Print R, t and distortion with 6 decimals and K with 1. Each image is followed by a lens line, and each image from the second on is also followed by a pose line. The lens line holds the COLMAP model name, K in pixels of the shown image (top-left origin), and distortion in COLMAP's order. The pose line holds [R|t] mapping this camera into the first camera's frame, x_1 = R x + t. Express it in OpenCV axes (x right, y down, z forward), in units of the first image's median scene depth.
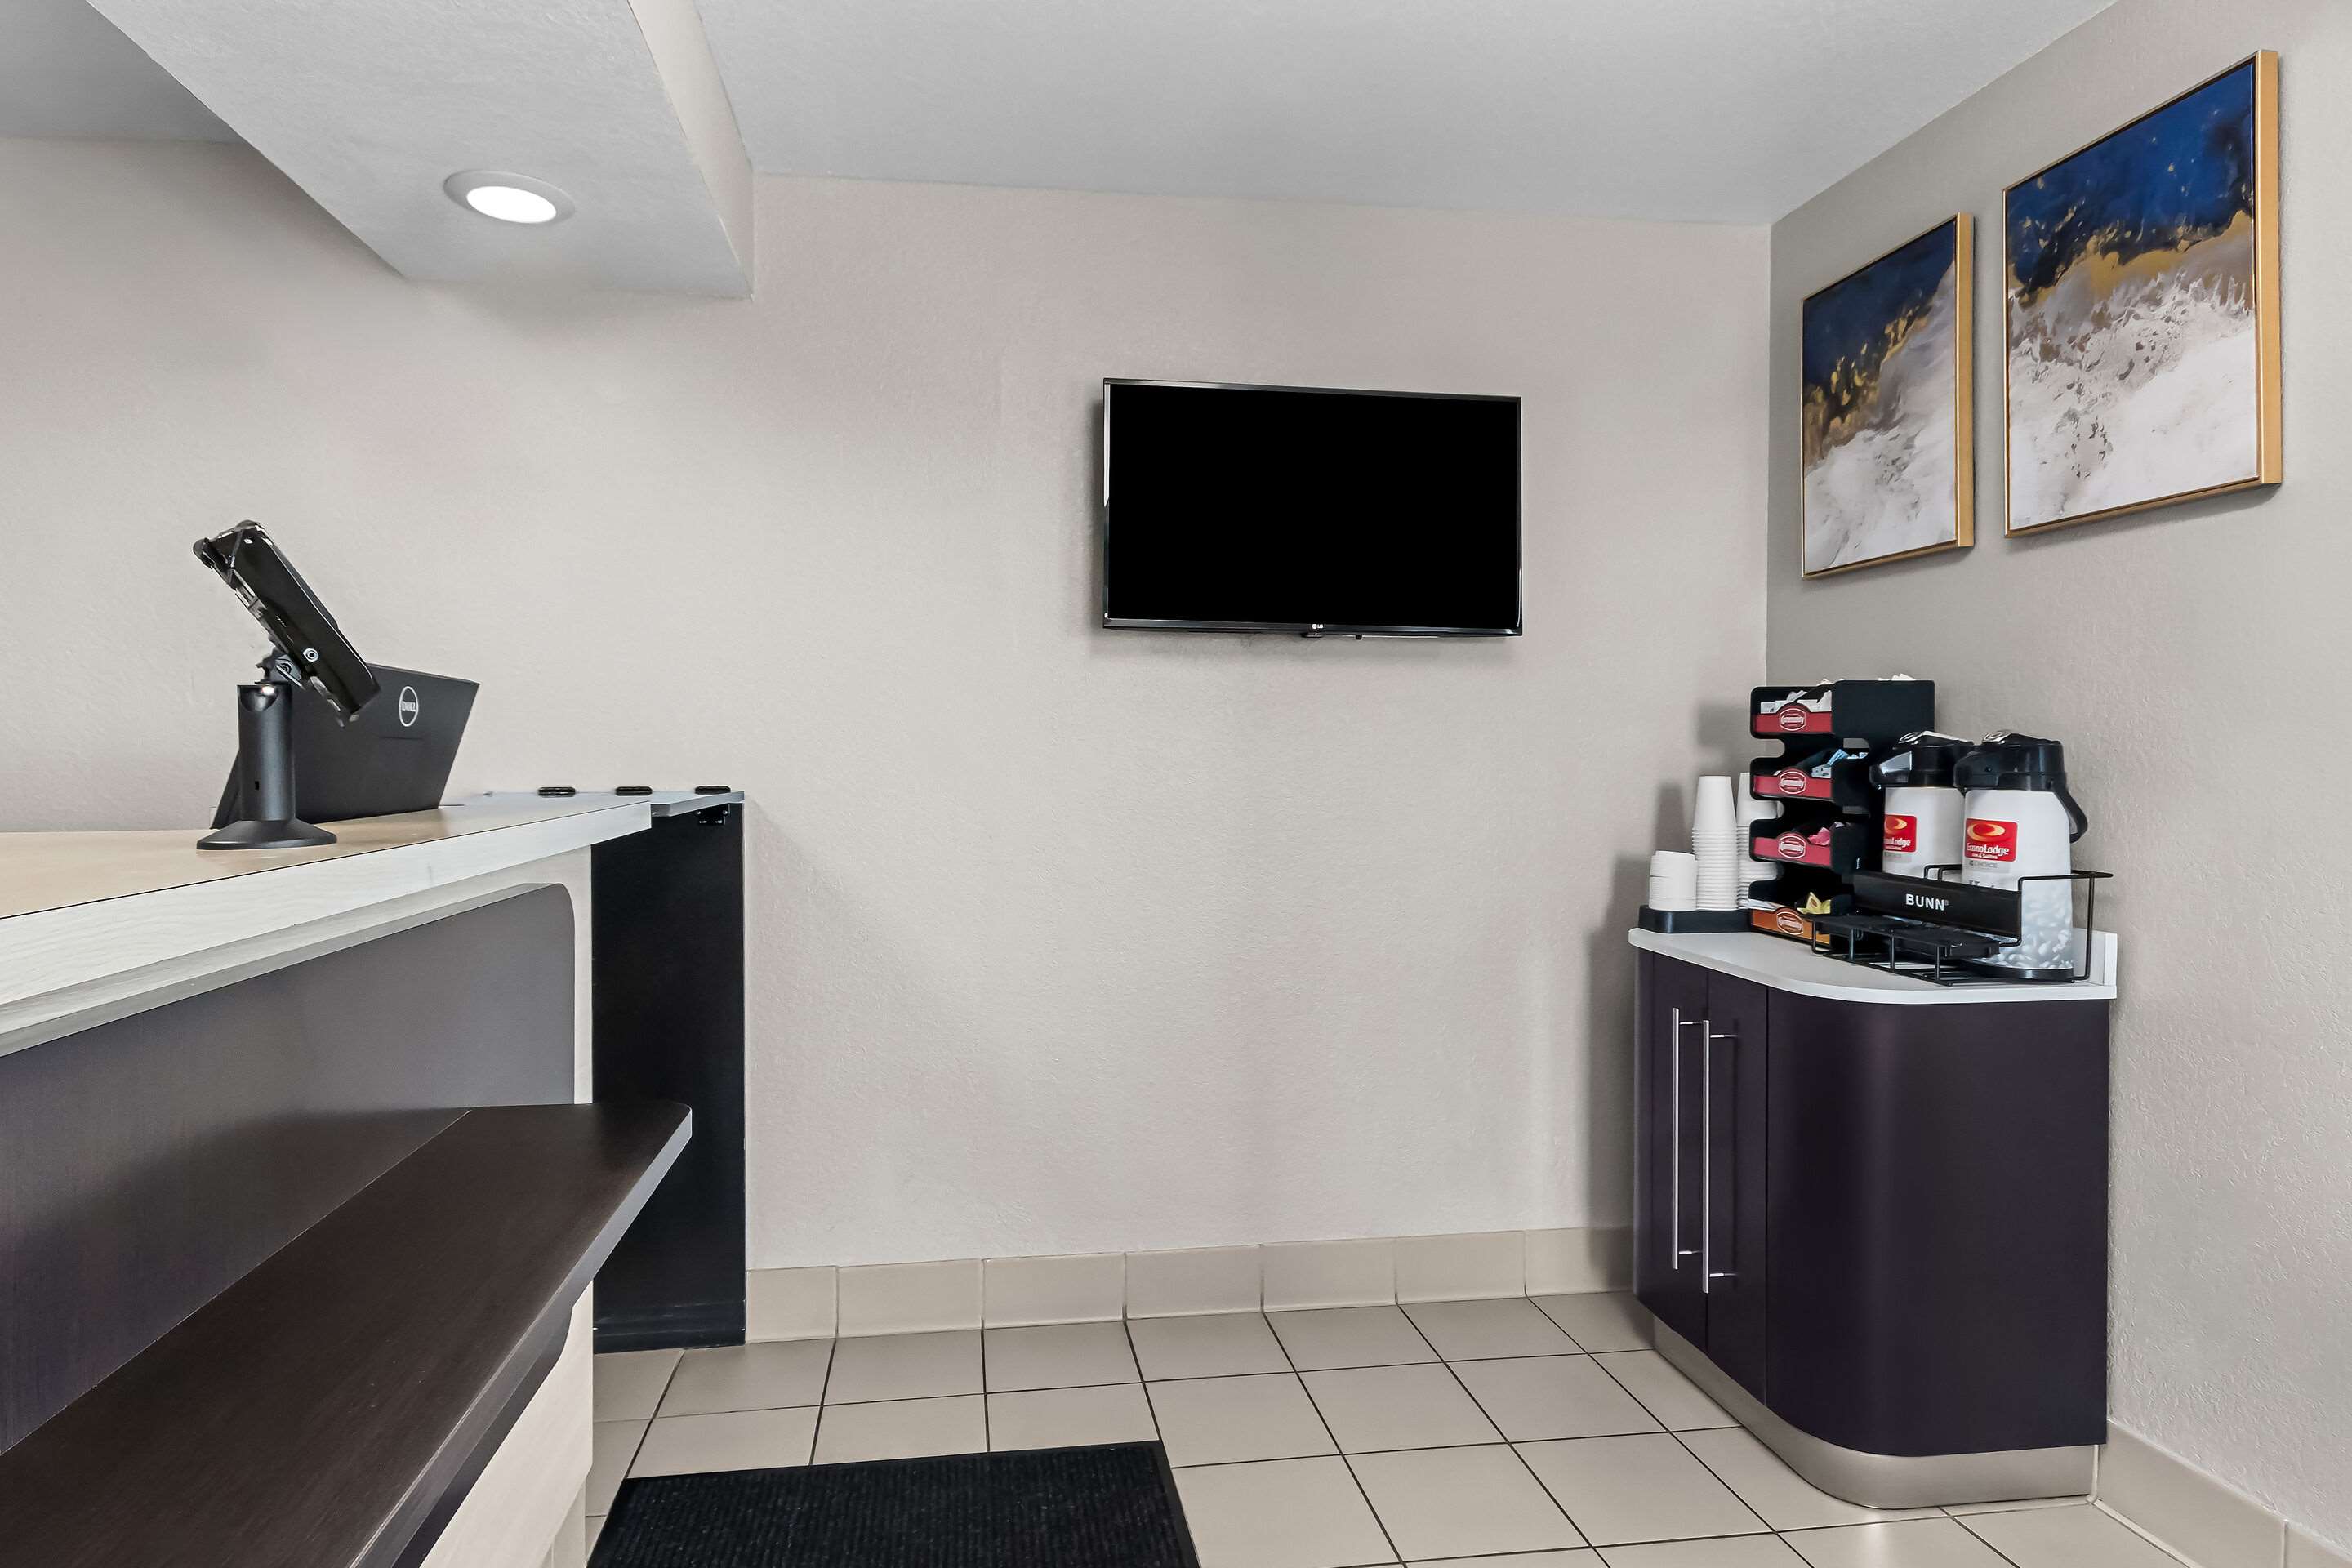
lens RADIAL K [[1296.7, 0, 1131.0], [0, 1296.7, 765.2], [0, 0, 1]] dist [0.000206, 0.000252]
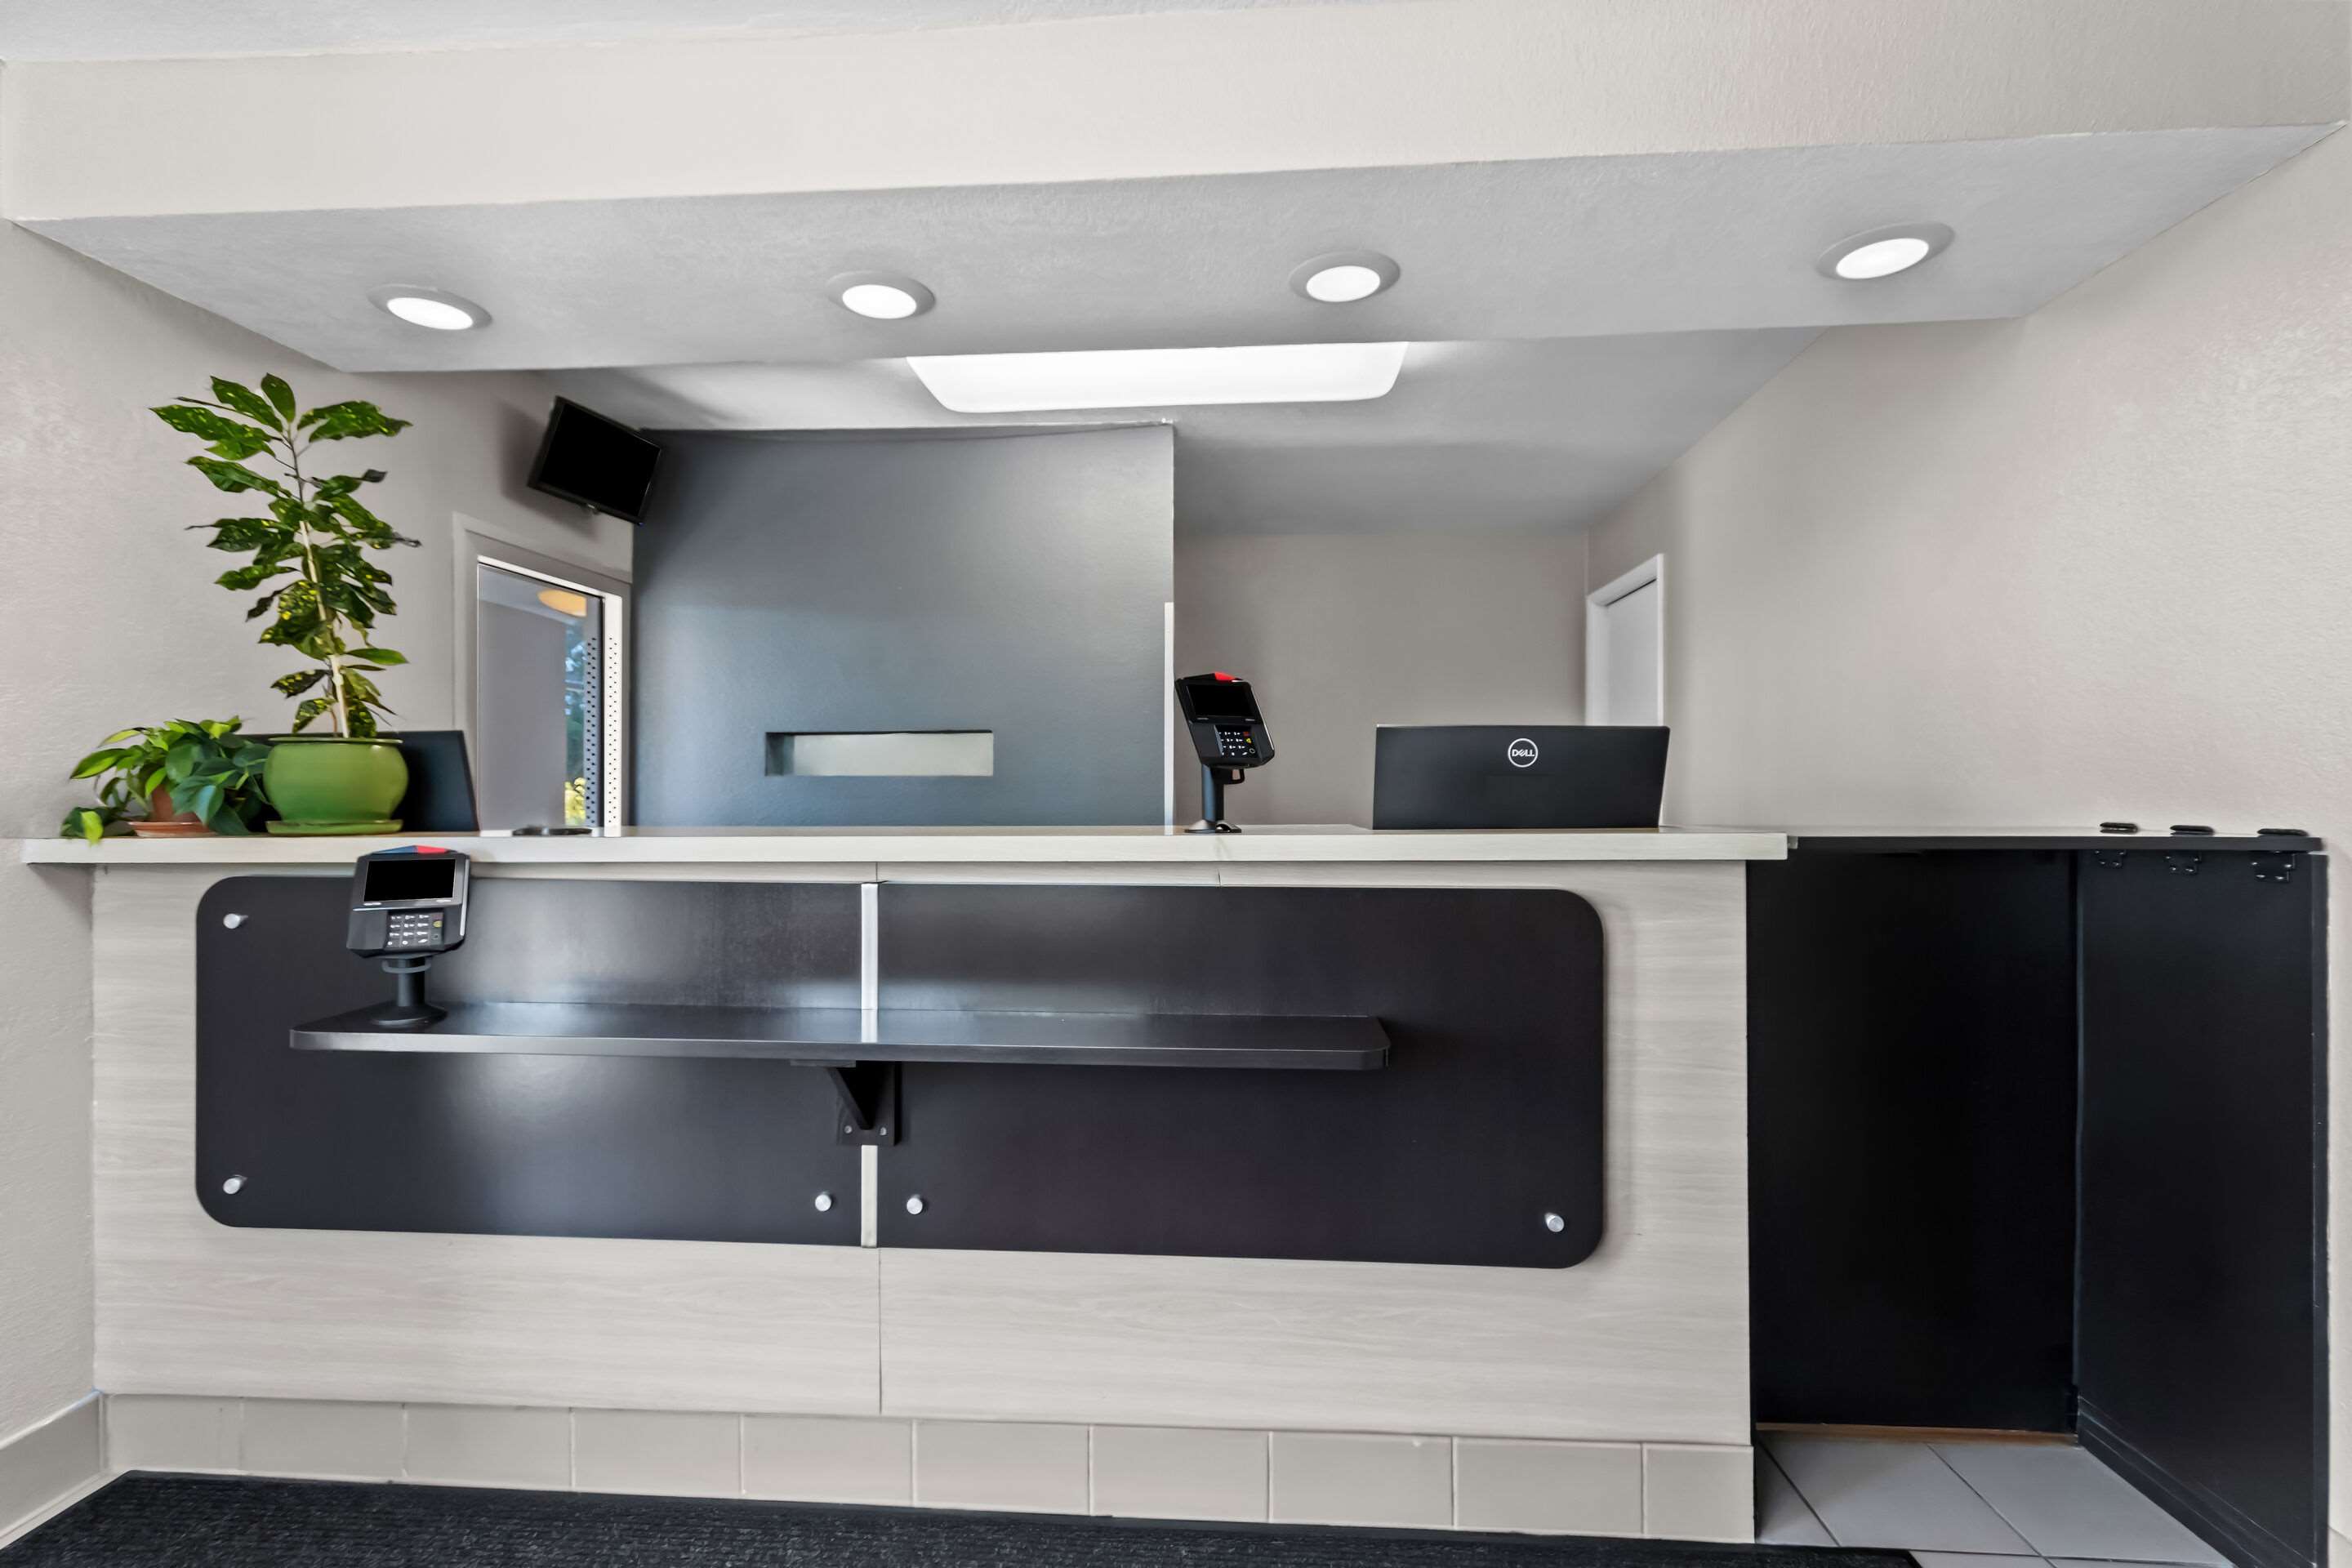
lens RADIAL K [[1095.7, 0, 1176.0], [0, 1095.7, 784.0], [0, 0, 1]] dist [0.002851, 0.000690]
pose [[-0.198750, -0.003322, -0.980045, 0.443476], [-0.006473, 0.999977, -0.002077, -0.003895], [0.980029, 0.005931, -0.198767, 0.555339]]
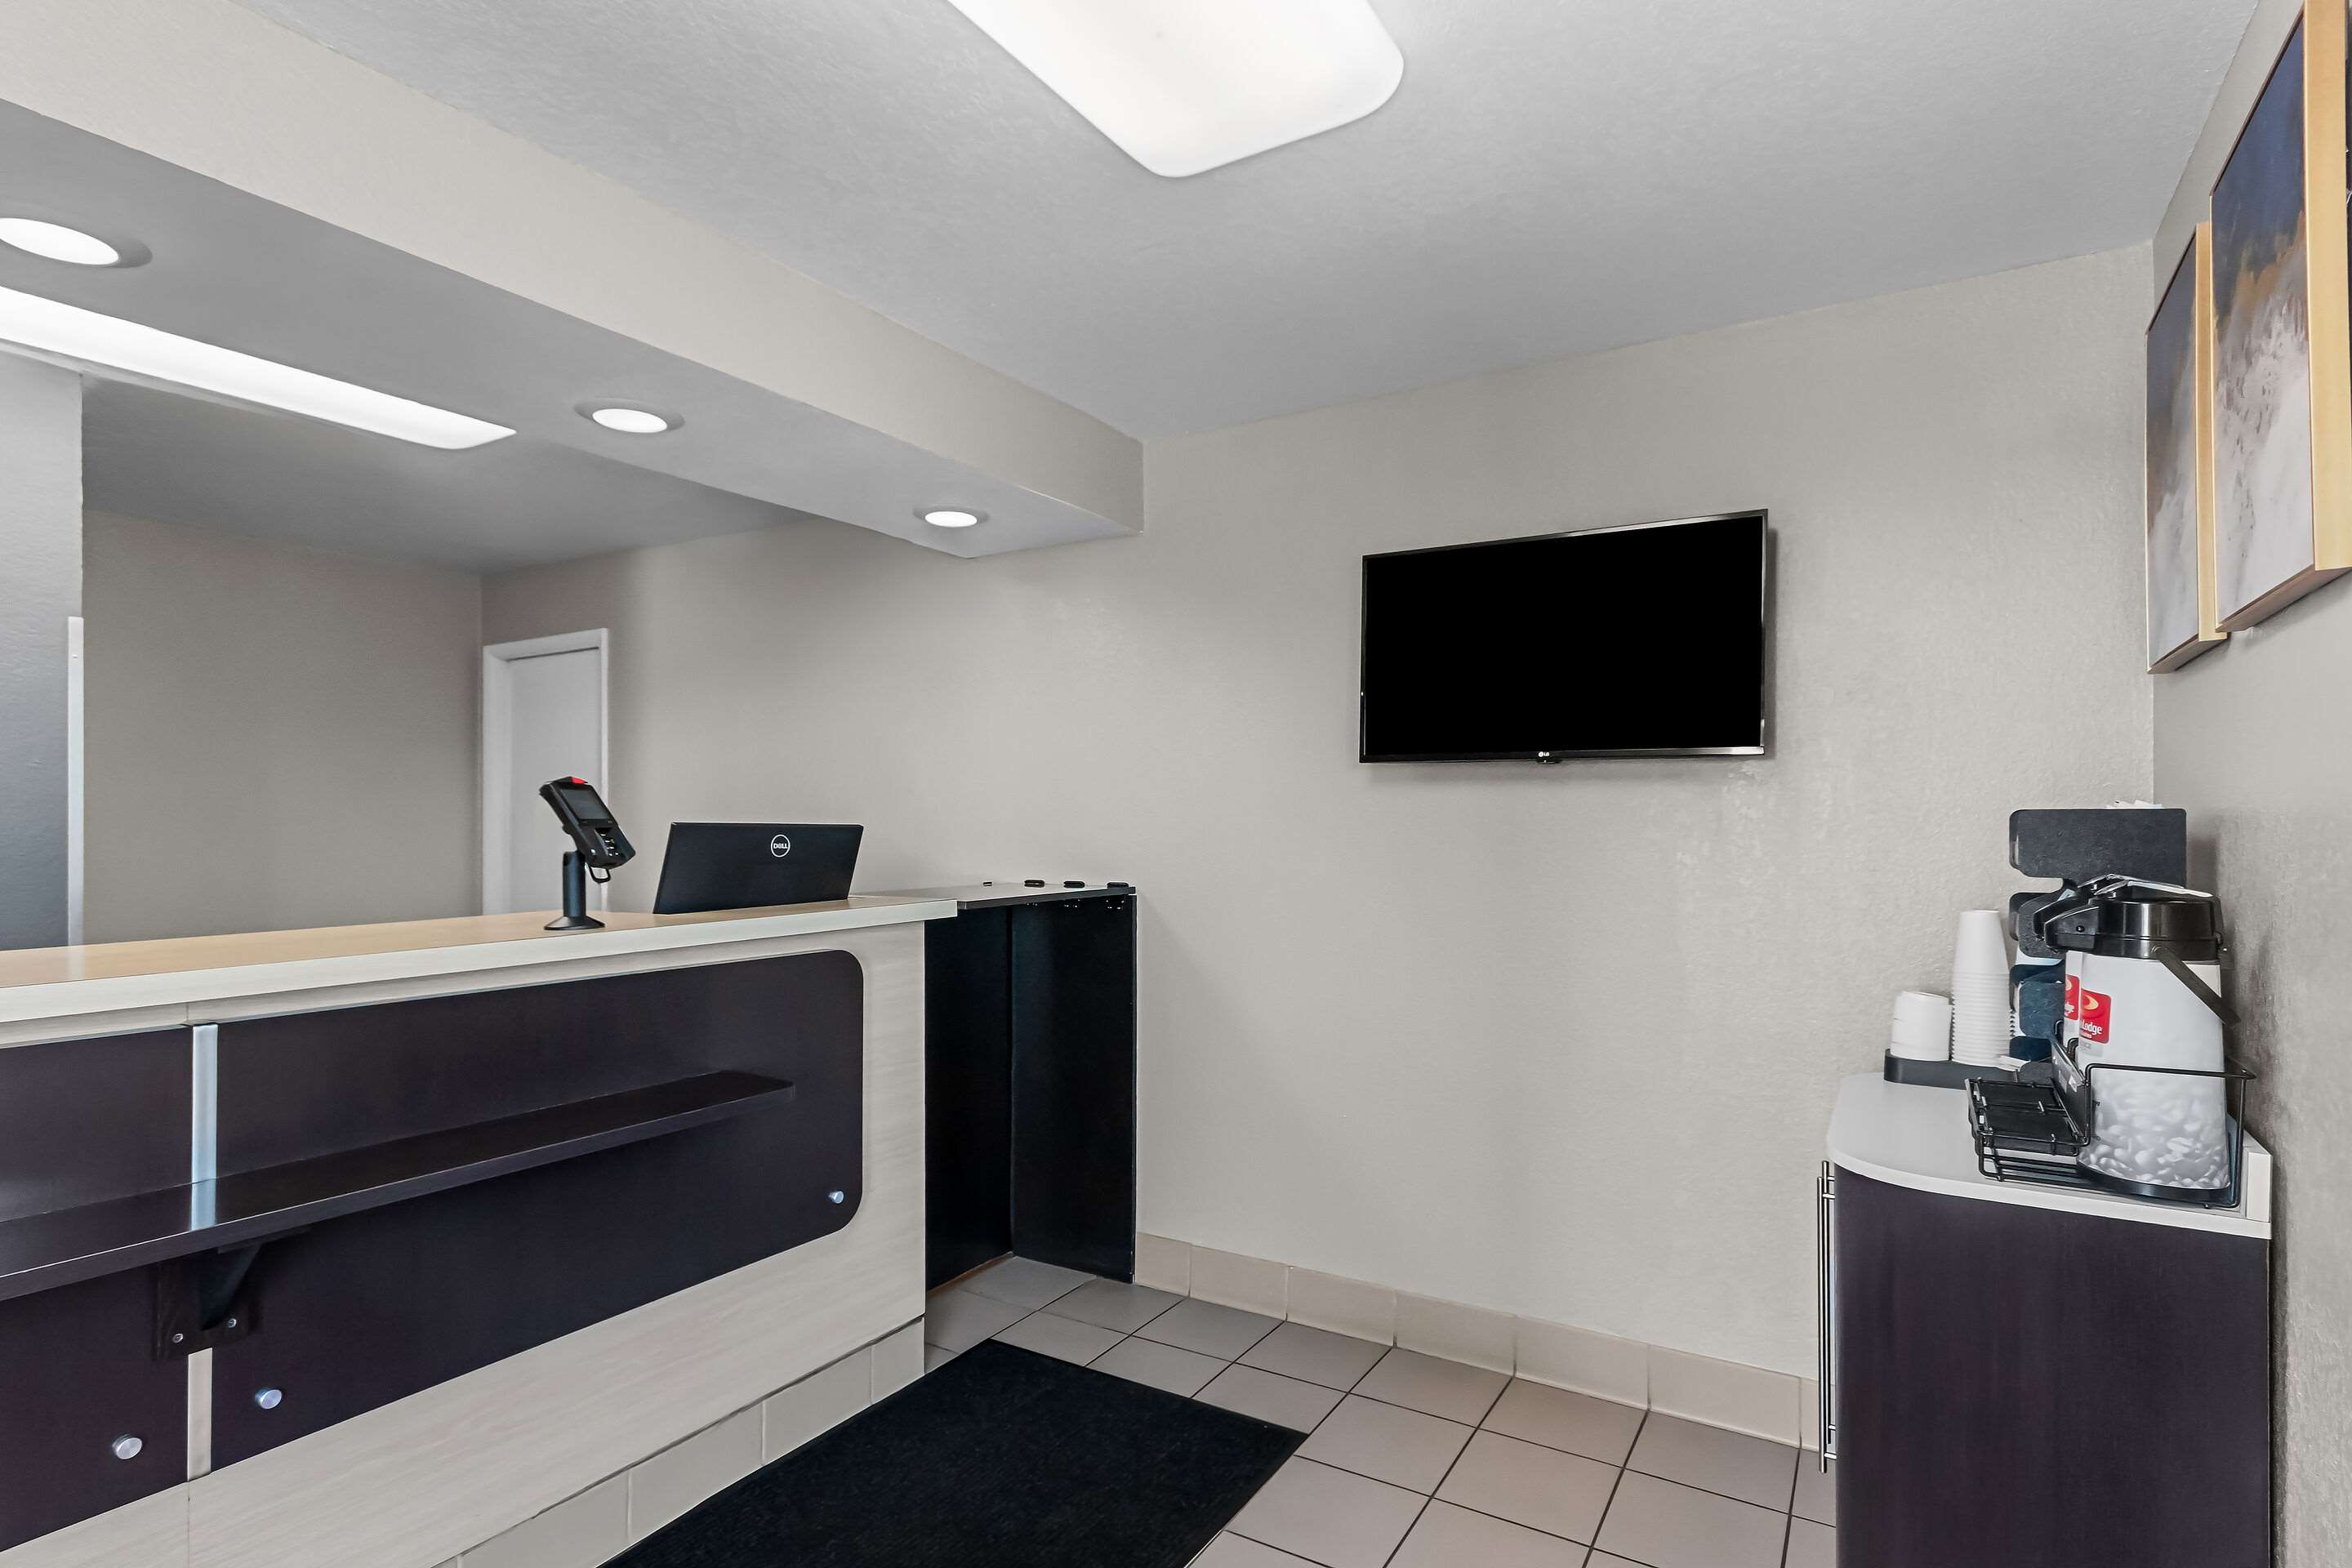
lens RADIAL K [[1170.5, 0, 1177.1], [0, 1170.5, 816.7], [0, 0, 1]] dist [-0.000766, 0.000543]
pose [[0.780144, -0.000179, -0.625600, 0.570075], [-0.007163, 0.999932, -0.009219, -0.047872], [0.625559, 0.011673, 0.780090, 0.048707]]
